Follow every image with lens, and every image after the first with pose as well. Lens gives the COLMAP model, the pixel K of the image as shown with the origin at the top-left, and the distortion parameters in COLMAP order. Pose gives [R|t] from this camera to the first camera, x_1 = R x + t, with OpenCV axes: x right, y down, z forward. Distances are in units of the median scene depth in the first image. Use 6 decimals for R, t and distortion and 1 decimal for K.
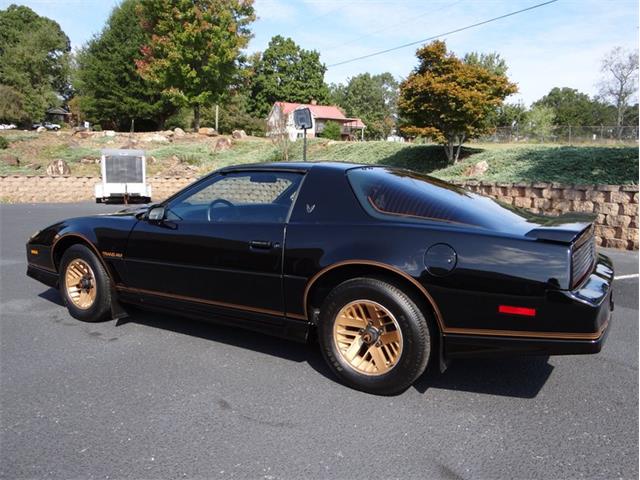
lens RADIAL K [[509.7, 0, 321.1], [0, 509.7, 240.1], [0, 0, 1]] dist [-0.013855, 0.013155]
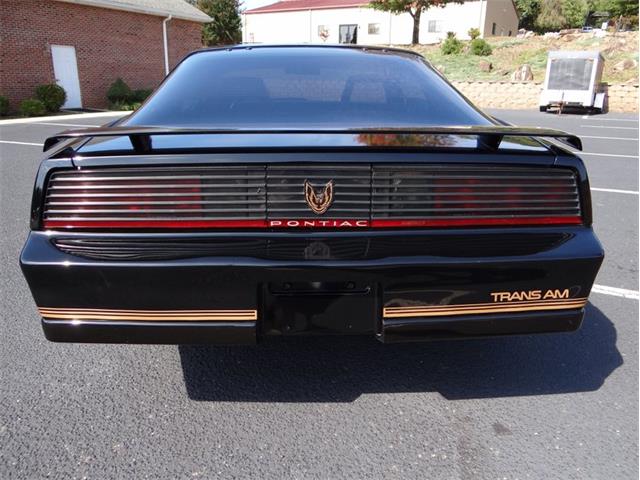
lens RADIAL K [[509.7, 0, 324.5], [0, 509.7, 239.5], [0, 0, 1]] dist [-0.013855, 0.013155]
pose [[0.566547, 0.247132, -0.786098, 0.134426], [-0.112166, 0.968218, 0.223548, -0.007717], [0.816360, -0.038477, 0.576260, 0.105825]]
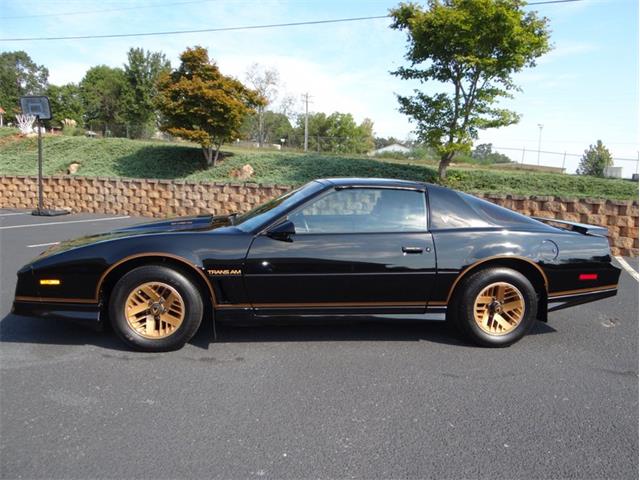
lens RADIAL K [[509.7, 0, 321.1], [0, 509.7, 240.0], [0, 0, 1]] dist [-0.013855, 0.013155]
pose [[0.791436, -0.058812, 0.608416, -0.153436], [0.054620, 0.998183, 0.025438, -0.008430], [-0.608806, 0.013099, 0.793211, 0.023284]]
